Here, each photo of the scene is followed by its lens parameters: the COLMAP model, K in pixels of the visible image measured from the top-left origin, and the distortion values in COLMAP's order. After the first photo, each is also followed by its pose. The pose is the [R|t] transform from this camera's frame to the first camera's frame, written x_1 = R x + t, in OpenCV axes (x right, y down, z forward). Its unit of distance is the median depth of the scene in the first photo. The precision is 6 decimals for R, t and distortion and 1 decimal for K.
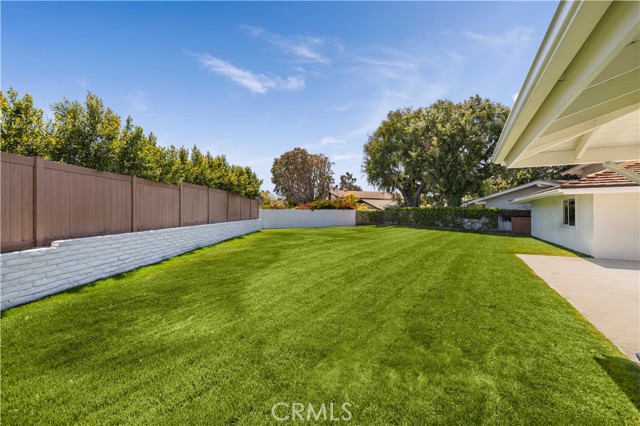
lens RADIAL K [[272.1, 0, 320.0], [0, 272.1, 211.2], [0, 0, 1]] dist [-0.003032, 0.000015]
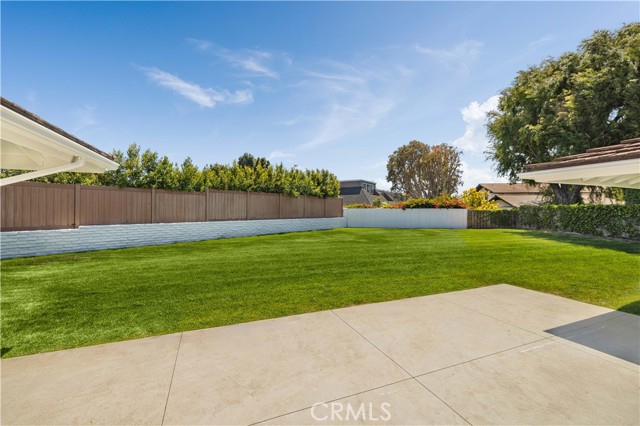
lens RADIAL K [[272.1, 0, 318.8], [0, 272.1, 210.9], [0, 0, 1]] dist [-0.003032, 0.000015]
pose [[0.773286, 0.005489, -0.634034, 0.313750], [-0.002220, 0.999980, 0.005949, -0.002952], [0.634054, -0.003193, 0.773282, 0.112753]]
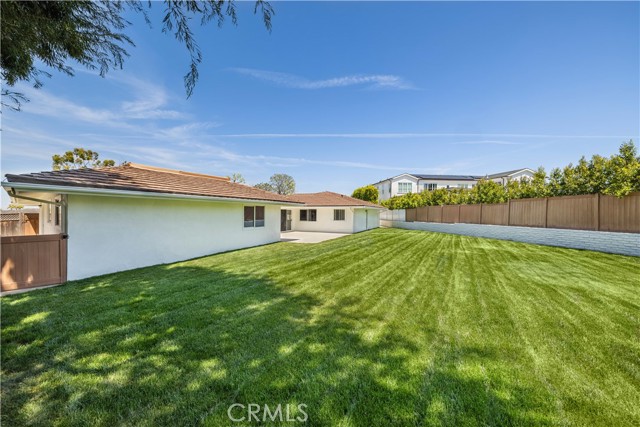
lens RADIAL K [[272.1, 0, 320.0], [0, 272.1, 214.4], [0, 0, 1]] dist [-0.003032, 0.000015]
pose [[-0.998644, -0.000744, -0.052054, 0.317399], [-0.000975, 0.999990, 0.004409, -0.008728], [0.052051, 0.004454, -0.998635, 1.061649]]
